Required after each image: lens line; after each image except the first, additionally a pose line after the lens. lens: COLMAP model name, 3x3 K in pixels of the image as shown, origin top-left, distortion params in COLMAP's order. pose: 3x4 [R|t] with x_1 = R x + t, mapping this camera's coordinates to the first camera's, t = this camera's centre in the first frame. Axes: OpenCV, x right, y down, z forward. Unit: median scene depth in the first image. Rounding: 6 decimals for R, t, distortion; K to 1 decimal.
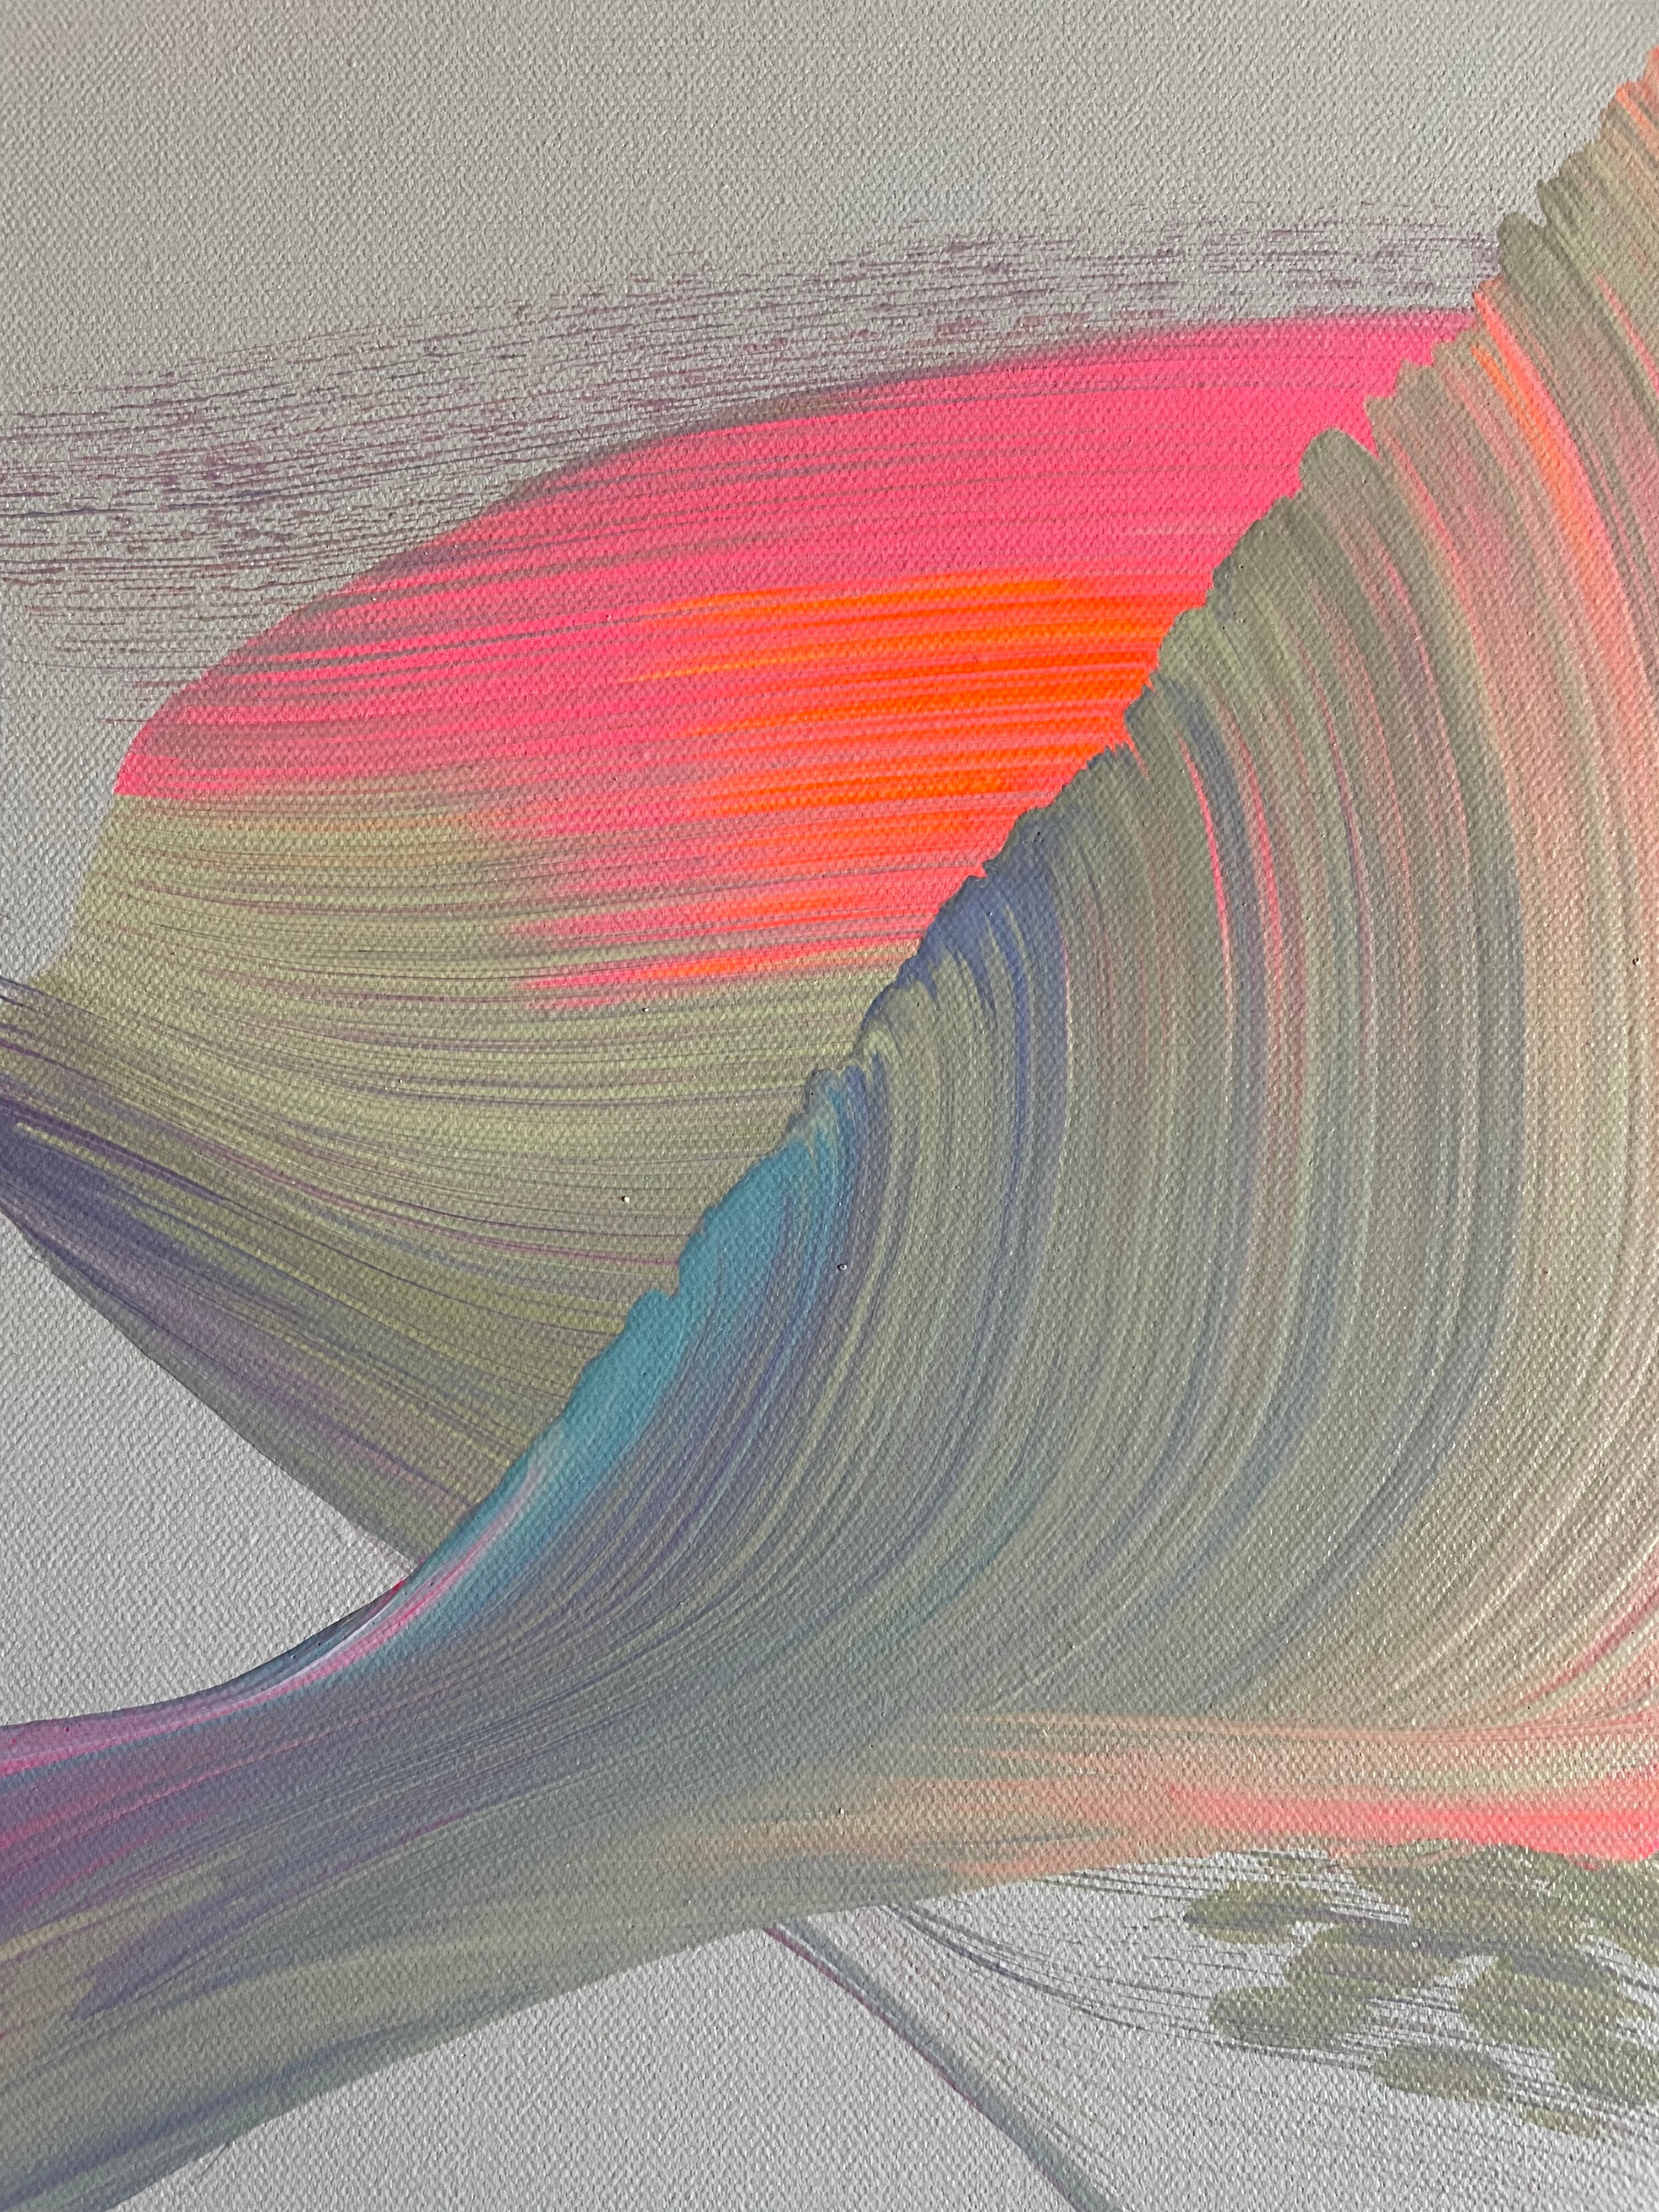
lens RADIAL K [[1708.2, 0, 841.2], [0, 1708.2, 1102.4], [0, 0, 1]] dist [0.067999, -0.106995]
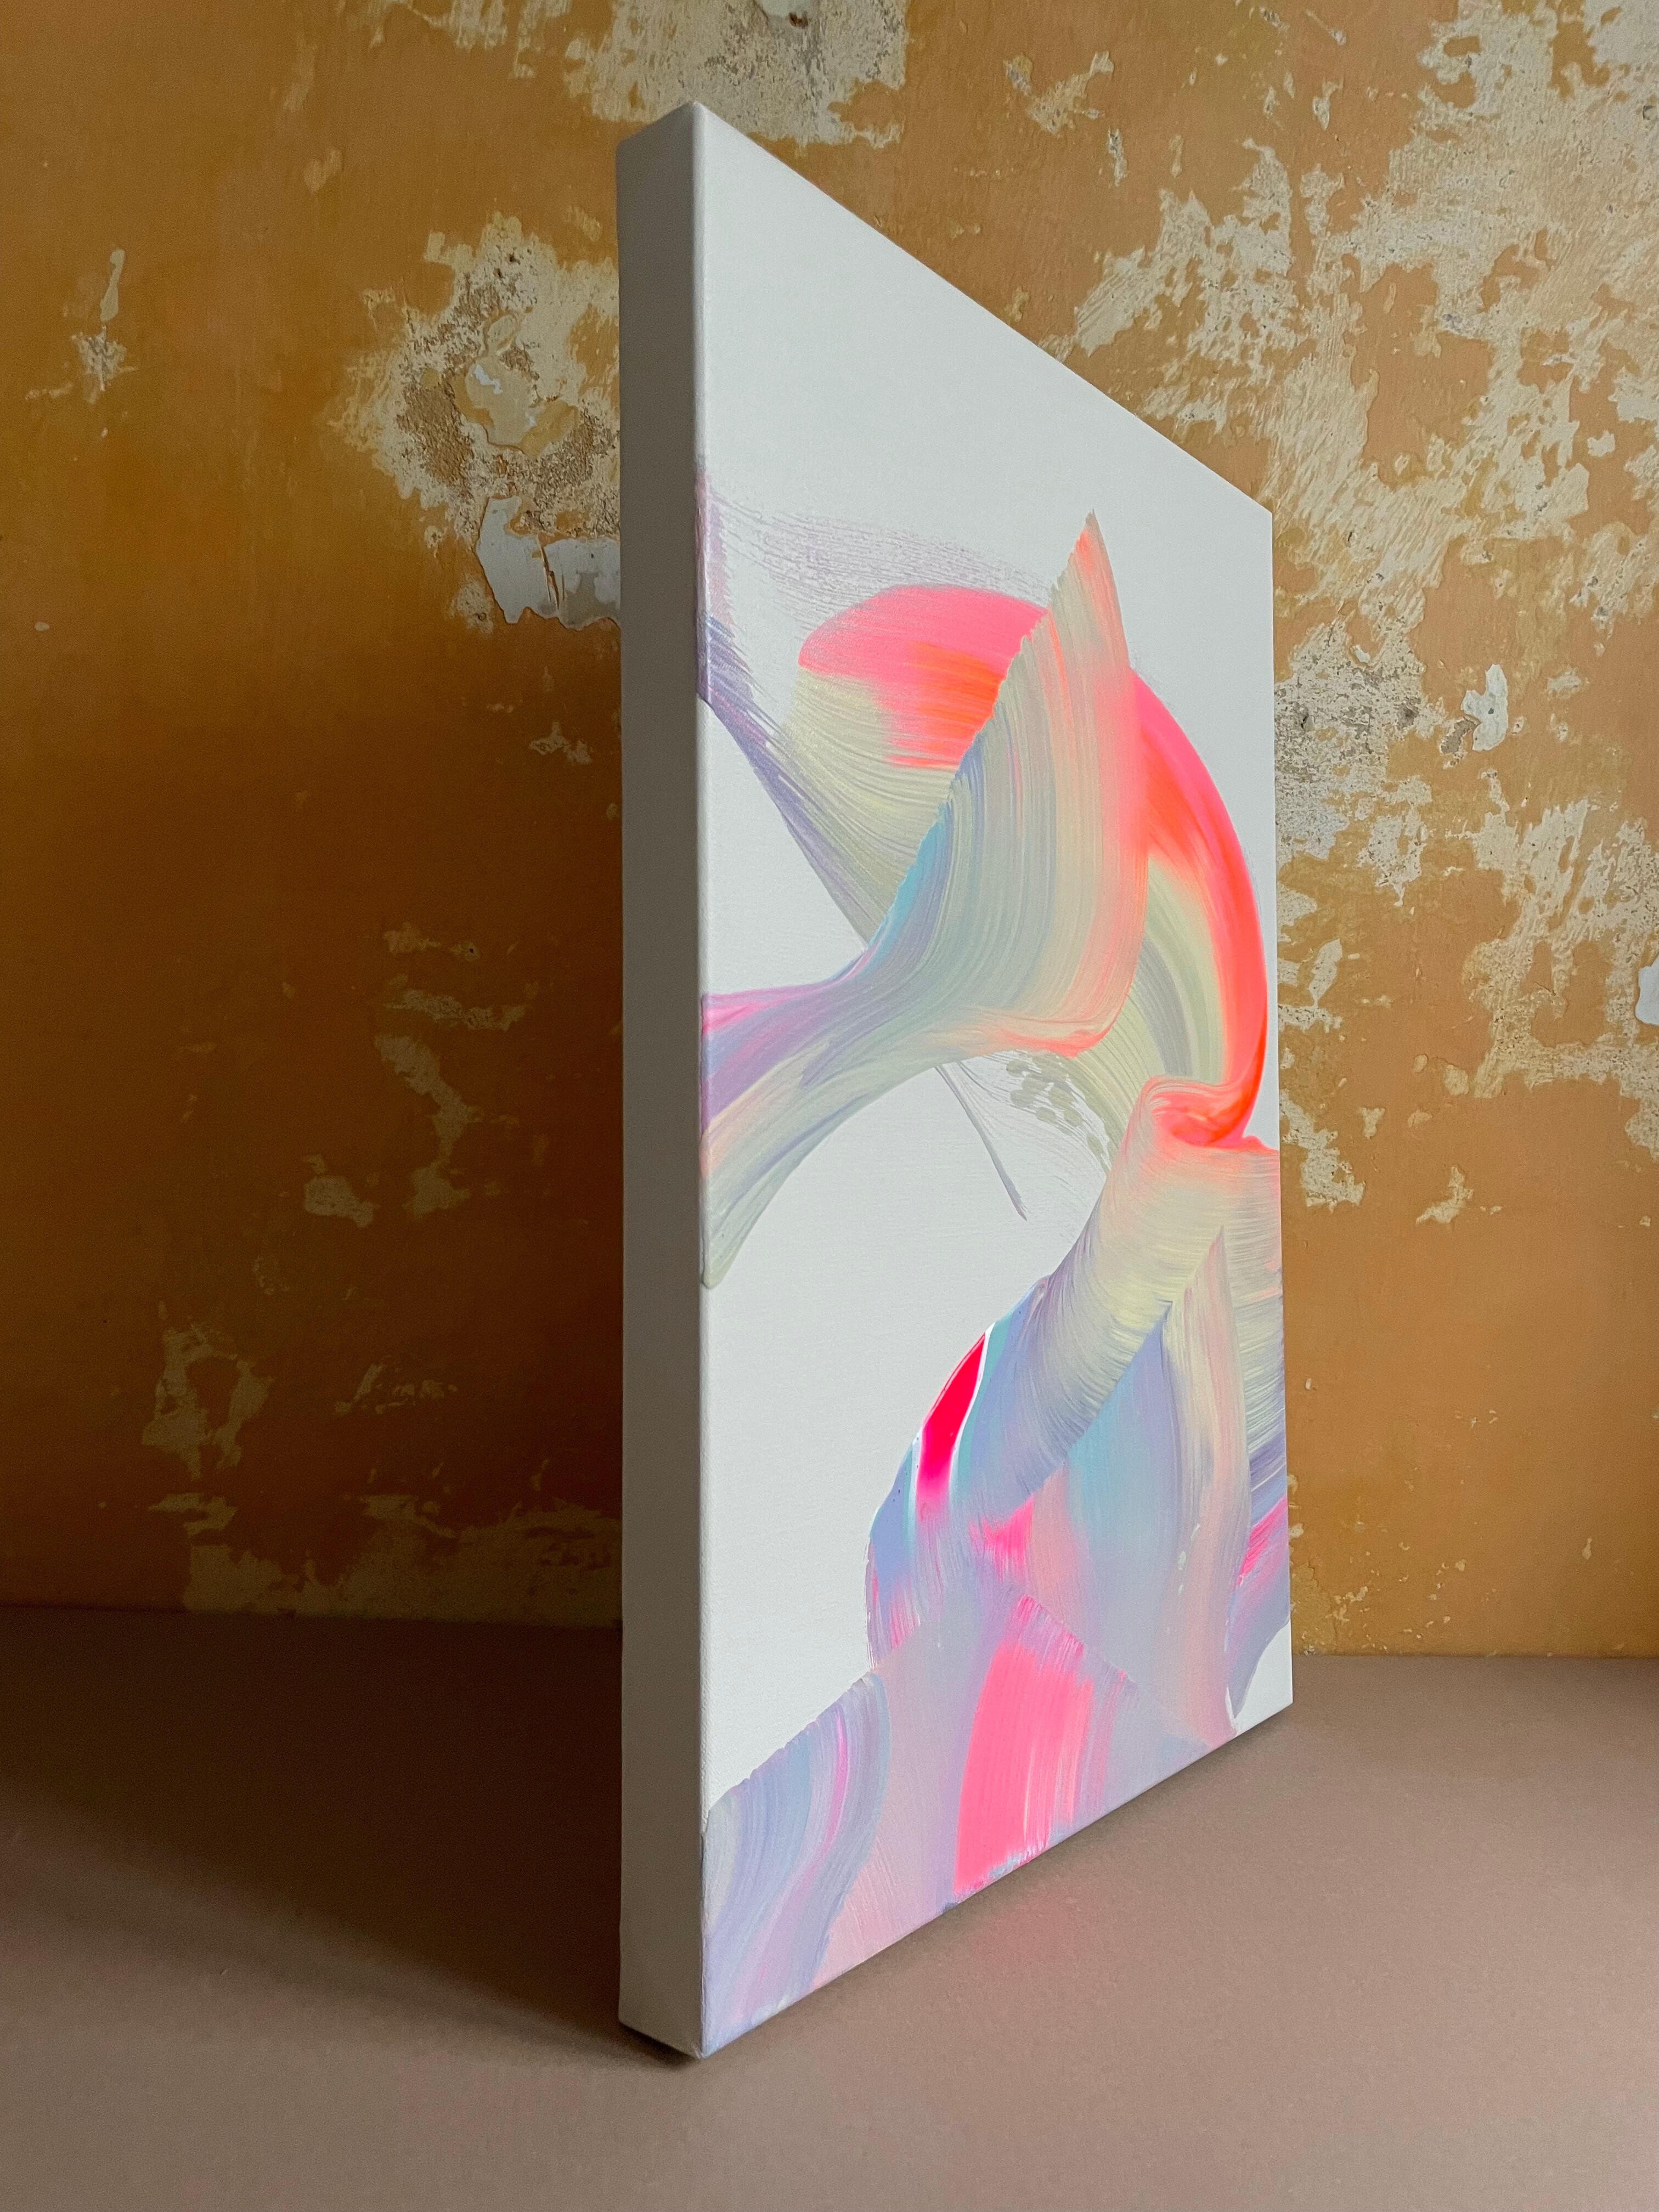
lens RADIAL K [[1708.2, 0, 846.1], [0, 1708.2, 1116.7], [0, 0, 1]] dist [0.067999, -0.106995]
pose [[0.612801, 0.016421, 0.790067, -2.618663], [-0.015520, 0.999841, -0.008743, 0.595064], [-0.790085, -0.006904, 0.612958, -0.801830]]
